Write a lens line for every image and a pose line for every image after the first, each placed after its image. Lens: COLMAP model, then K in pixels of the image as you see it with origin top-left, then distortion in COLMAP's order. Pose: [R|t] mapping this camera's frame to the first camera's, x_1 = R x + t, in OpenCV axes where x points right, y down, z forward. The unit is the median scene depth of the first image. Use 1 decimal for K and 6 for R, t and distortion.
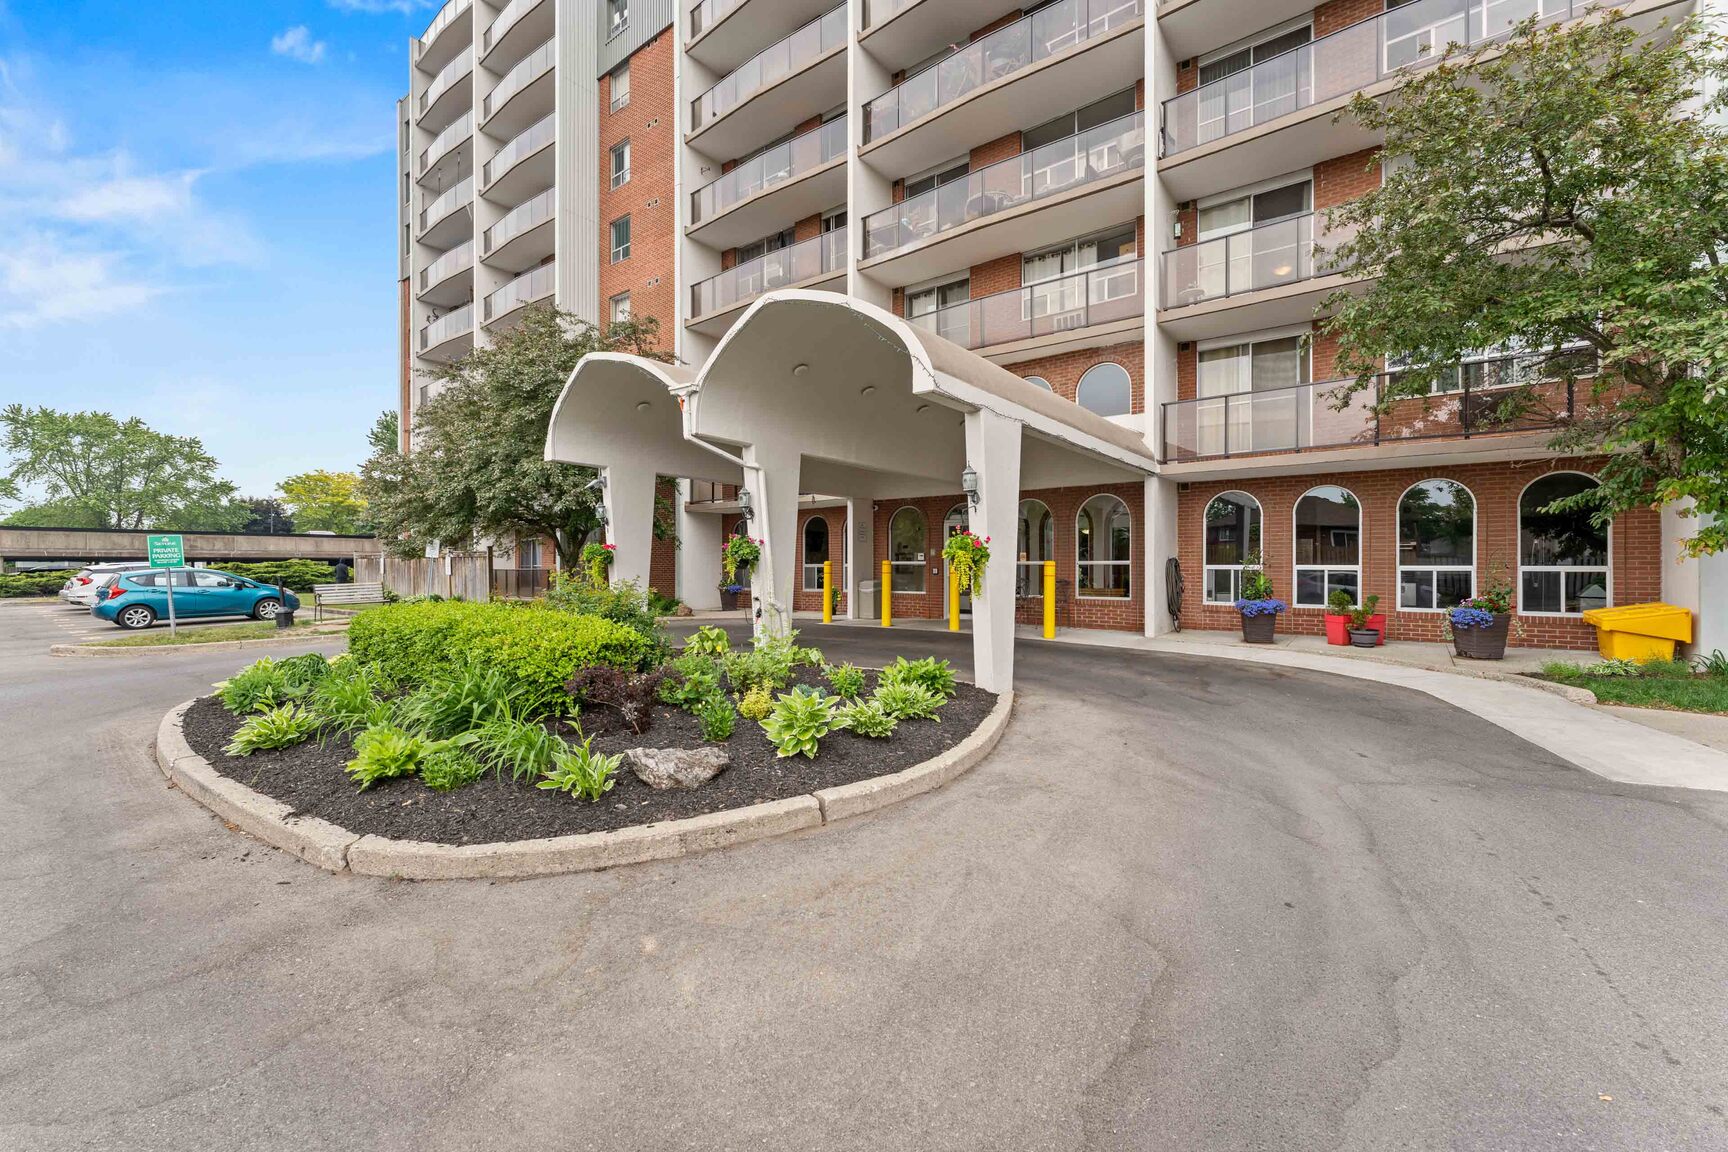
lens RADIAL K [[709.3, 0, 850.0], [0, 709.3, 562.9], [0, 0, 1]] dist [-0.000230, -0.000004]
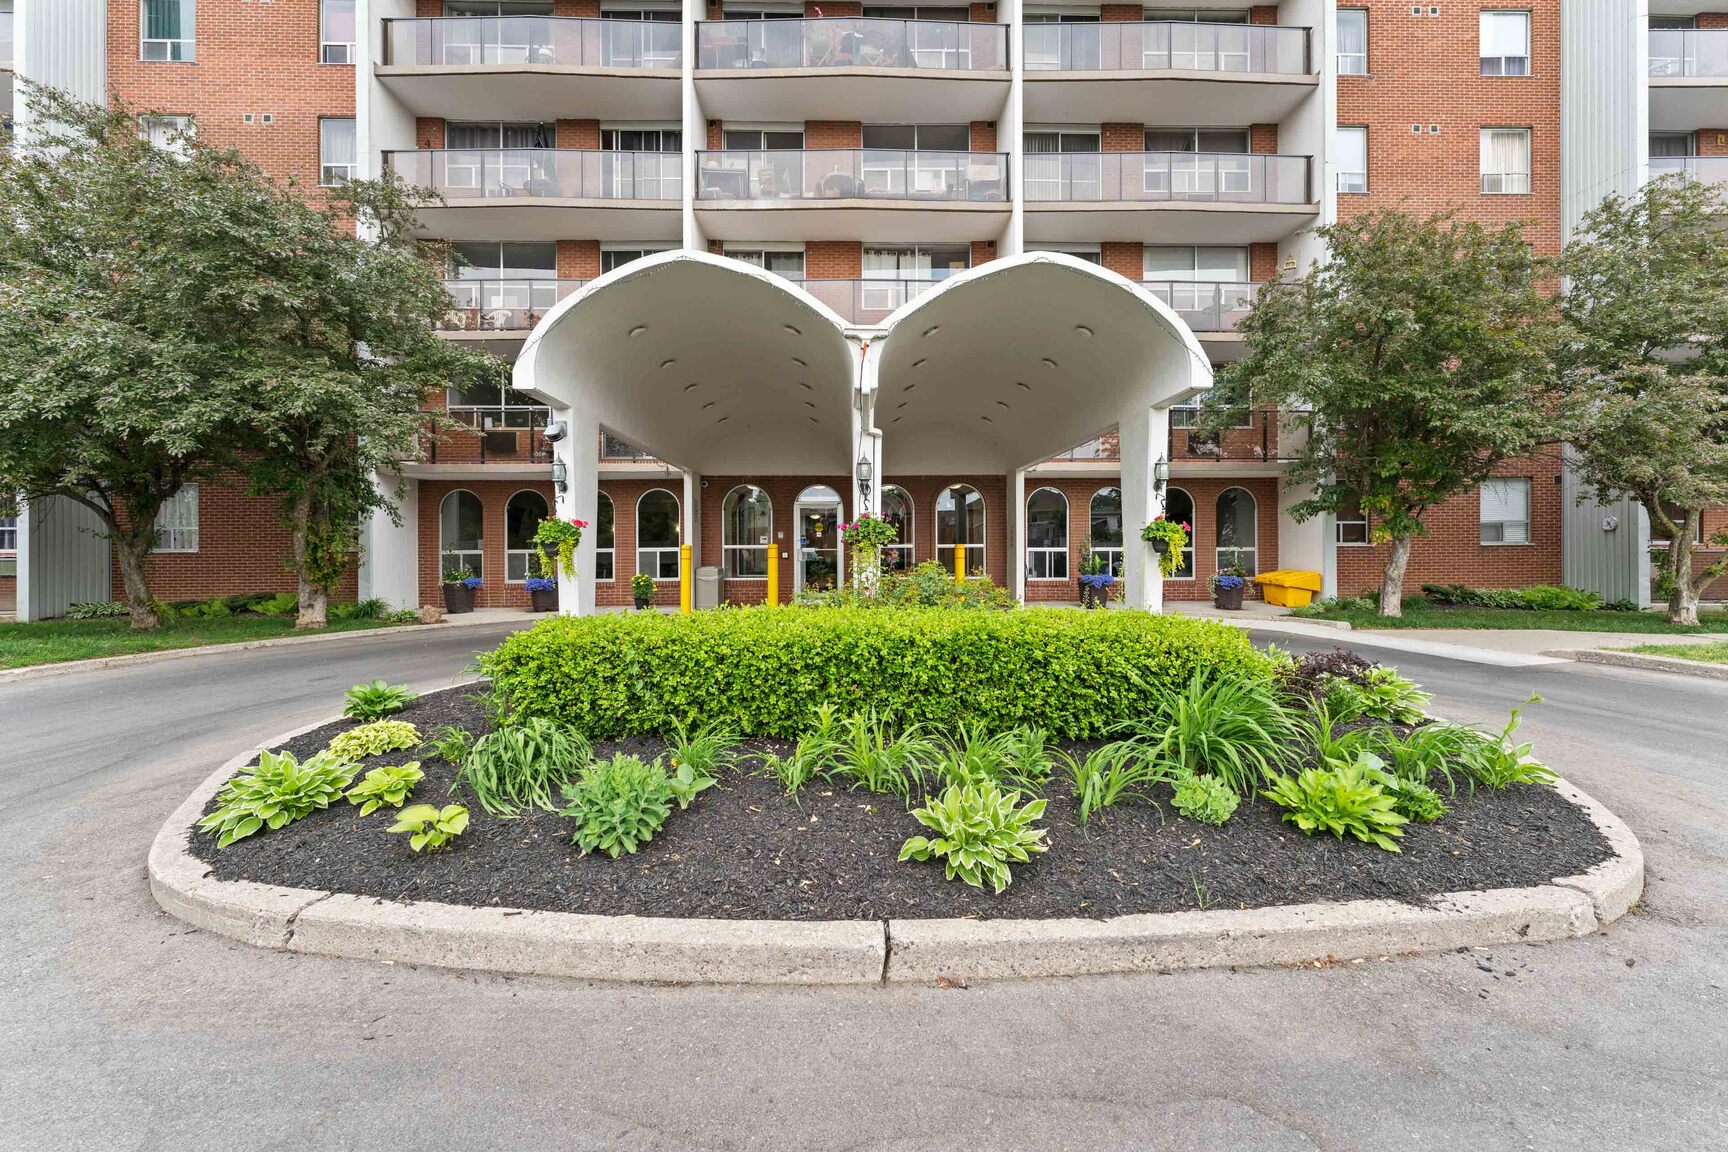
lens RADIAL K [[709.3, 0, 850.0], [0, 709.3, 562.9], [0, 0, 1]] dist [-0.000230, -0.000004]
pose [[0.776626, -0.004581, 0.629945, -0.409487], [0.002039, 0.999987, 0.004758, 0.017643], [-0.629958, -0.002411, 0.776625, 0.217335]]
